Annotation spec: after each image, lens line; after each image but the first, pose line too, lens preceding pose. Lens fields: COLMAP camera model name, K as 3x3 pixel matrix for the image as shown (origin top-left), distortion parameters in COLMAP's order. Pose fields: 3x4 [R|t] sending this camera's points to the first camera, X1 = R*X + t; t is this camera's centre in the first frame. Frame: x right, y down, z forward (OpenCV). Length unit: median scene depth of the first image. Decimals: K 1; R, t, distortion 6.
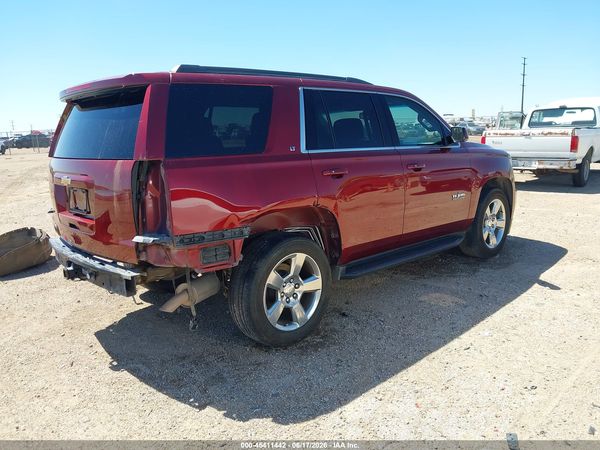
lens RADIAL K [[482.0, 0, 296.0], [0, 482.0, 223.4], [0, 0, 1]] dist [0.003374, -0.018586]
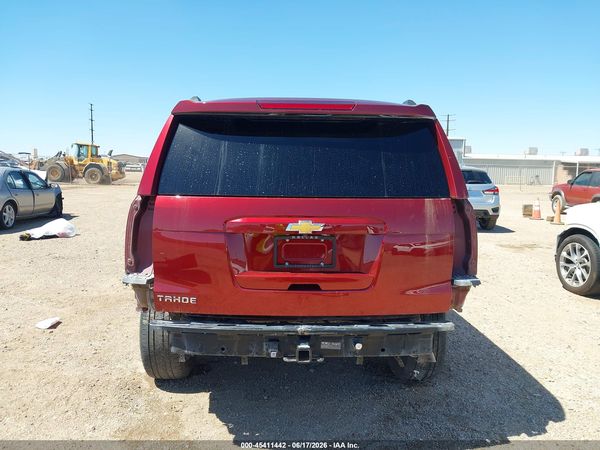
lens RADIAL K [[482.0, 0, 296.9], [0, 482.0, 224.4], [0, 0, 1]] dist [0.003374, -0.018586]
pose [[0.649691, -0.039950, 0.759148, -0.963497], [0.102179, 0.994146, -0.035129, -0.061752], [-0.753300, 0.100392, 0.649970, 0.493125]]
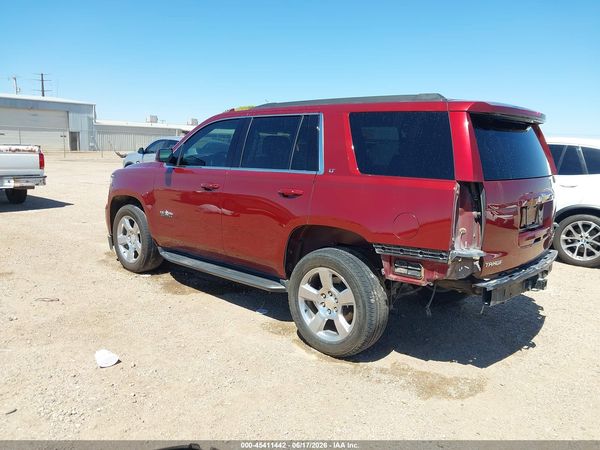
lens RADIAL K [[482.0, 0, 297.0], [0, 482.0, 226.6], [0, 0, 1]] dist [0.003374, -0.018586]
pose [[-0.090173, -0.135325, 0.986689, -1.386890], [0.159110, 0.976043, 0.148405, -0.254962], [-0.983134, 0.170375, -0.066481, 1.502807]]
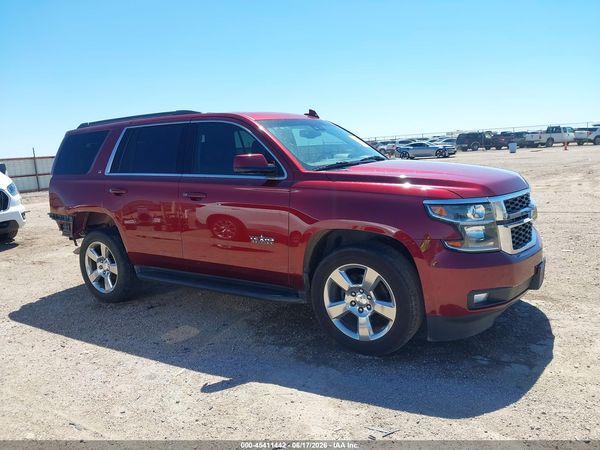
lens RADIAL K [[482.0, 0, 300.1], [0, 482.0, 223.1], [0, 0, 1]] dist [0.003374, -0.018586]
pose [[0.235720, 0.171919, -0.956493, 1.513998], [-0.132698, 0.980704, 0.143568, -0.281394], [0.962719, 0.093083, 0.253985, 1.167003]]
